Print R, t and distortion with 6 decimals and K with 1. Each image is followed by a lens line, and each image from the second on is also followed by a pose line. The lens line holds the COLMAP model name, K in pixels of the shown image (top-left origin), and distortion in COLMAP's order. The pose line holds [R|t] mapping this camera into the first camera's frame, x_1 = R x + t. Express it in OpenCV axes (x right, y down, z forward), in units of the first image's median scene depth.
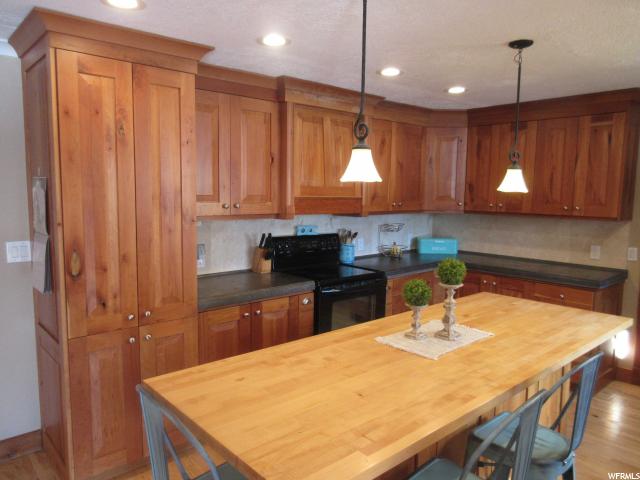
lens RADIAL K [[473.0, 0, 319.3], [0, 473.0, 238.3], [0, 0, 1]] dist [-0.000793, -0.002784]
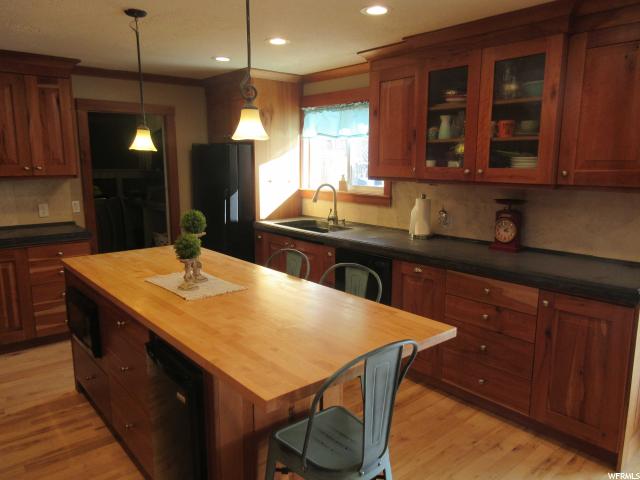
lens RADIAL K [[473.0, 0, 319.0], [0, 473.0, 241.5], [0, 0, 1]] dist [-0.000793, -0.002784]
pose [[0.023586, -0.187777, 0.981929, -0.490752], [0.101736, 0.977554, 0.184496, -0.037514], [-0.994532, 0.095546, 0.042160, 0.393931]]
